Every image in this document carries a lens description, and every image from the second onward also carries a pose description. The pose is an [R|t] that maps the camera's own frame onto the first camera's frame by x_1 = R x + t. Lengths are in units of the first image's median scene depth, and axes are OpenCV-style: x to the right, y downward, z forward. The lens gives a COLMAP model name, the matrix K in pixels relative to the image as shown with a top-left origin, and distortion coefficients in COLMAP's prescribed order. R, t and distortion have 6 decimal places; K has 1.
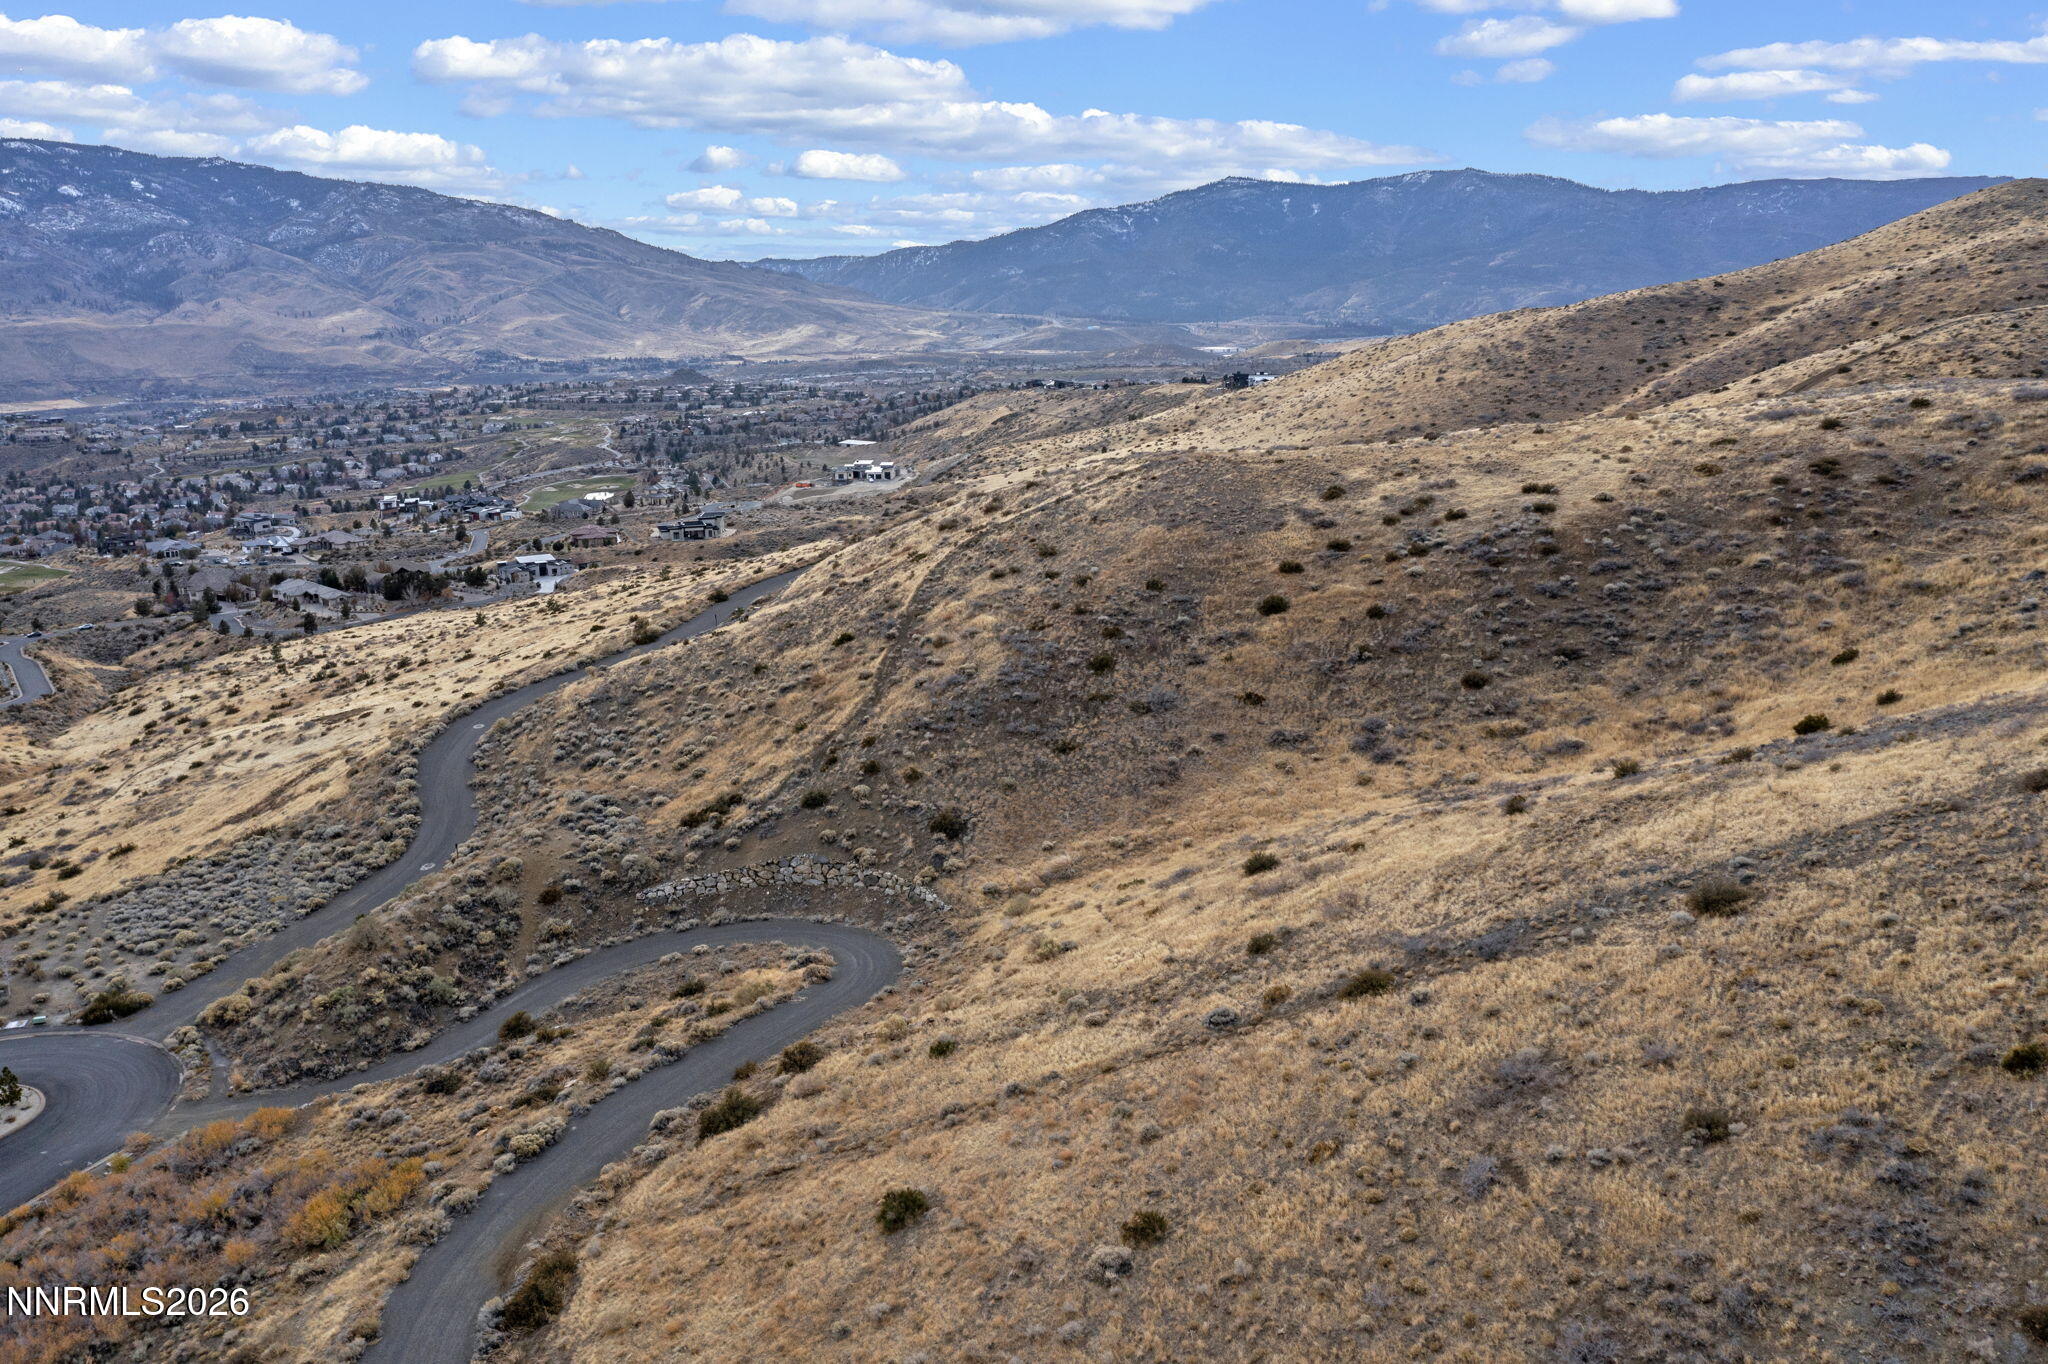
lens RADIAL K [[1611.8, 0, 1024.0], [0, 1611.8, 682.0], [0, 0, 1]] dist [-0.016019, 0.009865]
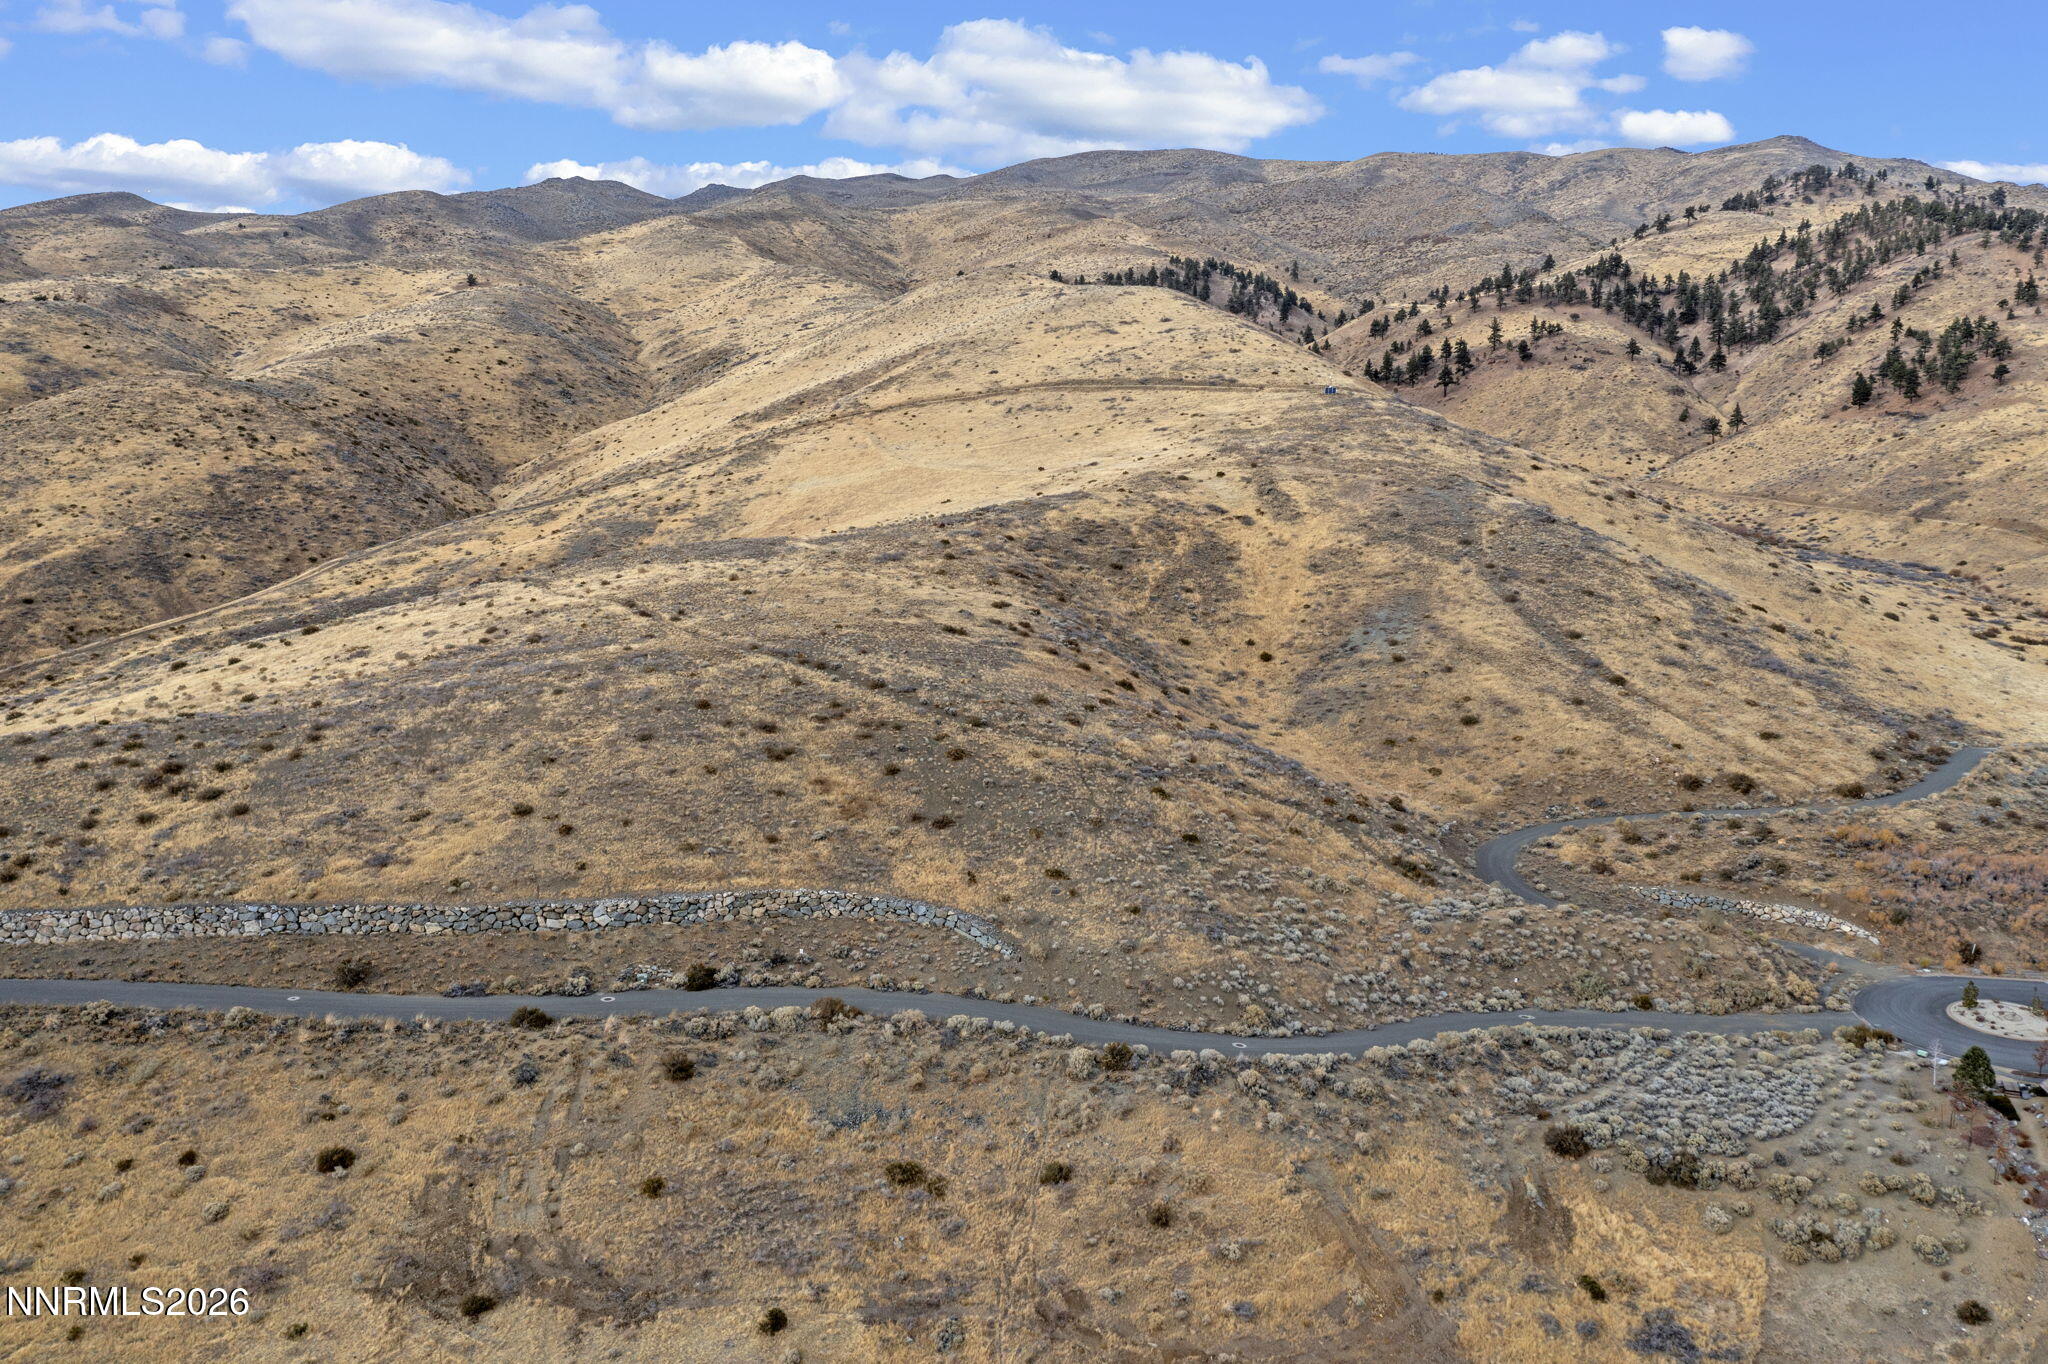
lens RADIAL K [[1611.8, 0, 1024.0], [0, 1611.8, 682.0], [0, 0, 1]] dist [-0.016019, 0.009865]
pose [[-0.373993, -0.102713, 0.921726, -0.319606], [0.227789, 0.953232, 0.198650, -0.099729], [-0.899022, 0.284253, -0.333105, 0.428935]]
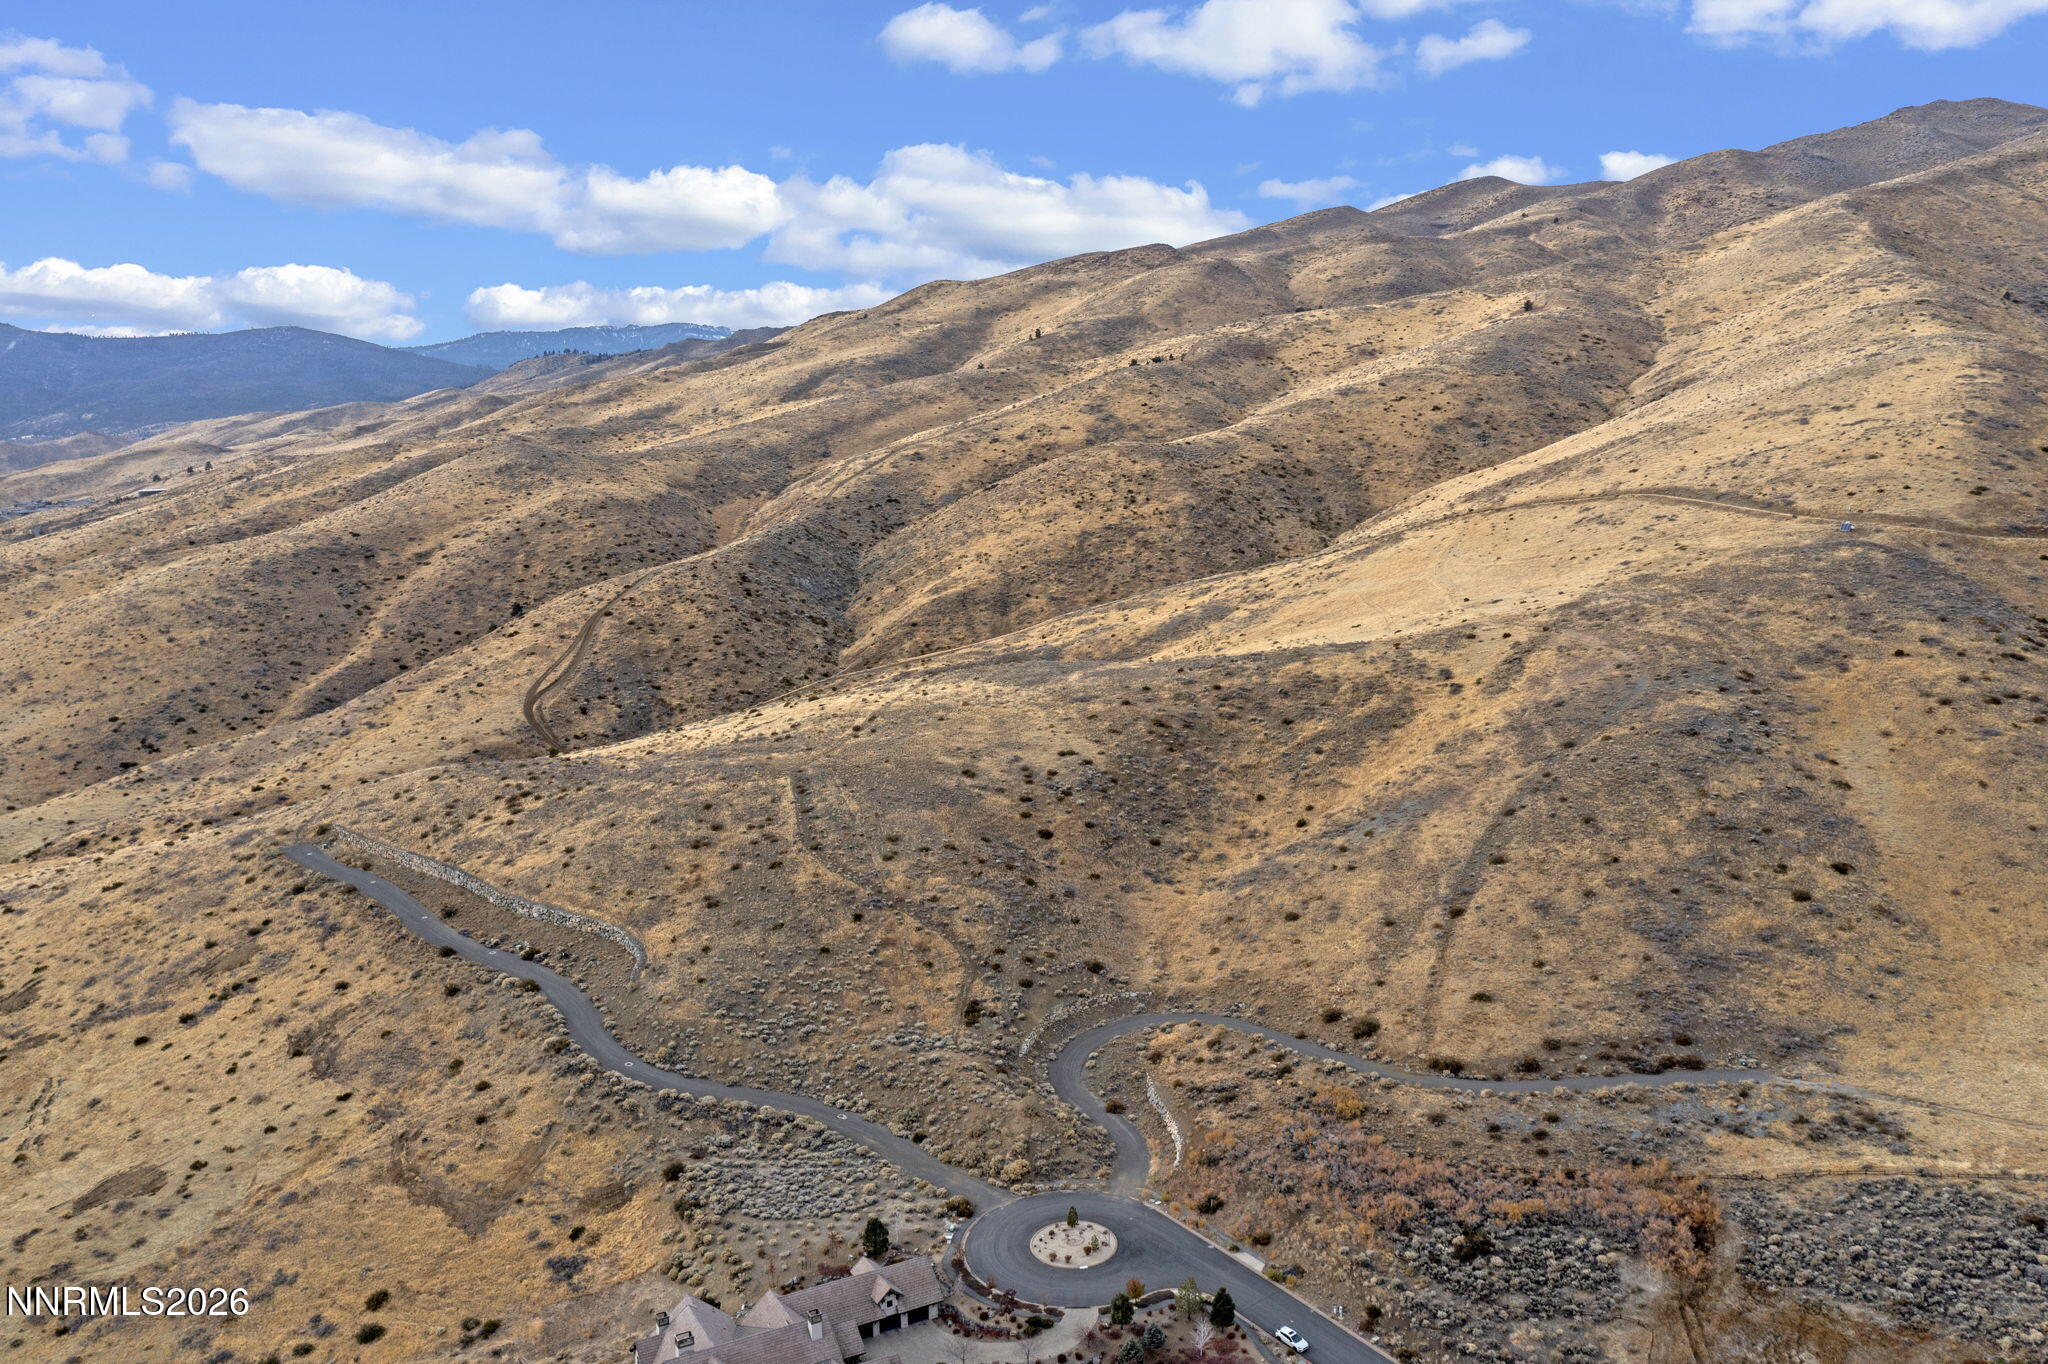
lens RADIAL K [[1615.3, 0, 1025.3], [0, 1615.3, 667.4], [0, 0, 1]] dist [-0.016147, 0.008447]
pose [[0.451498, -0.135246, 0.881962, -0.441185], [0.215598, 0.975693, 0.039250, -0.091751], [-0.865833, 0.172428, 0.469682, 0.008444]]
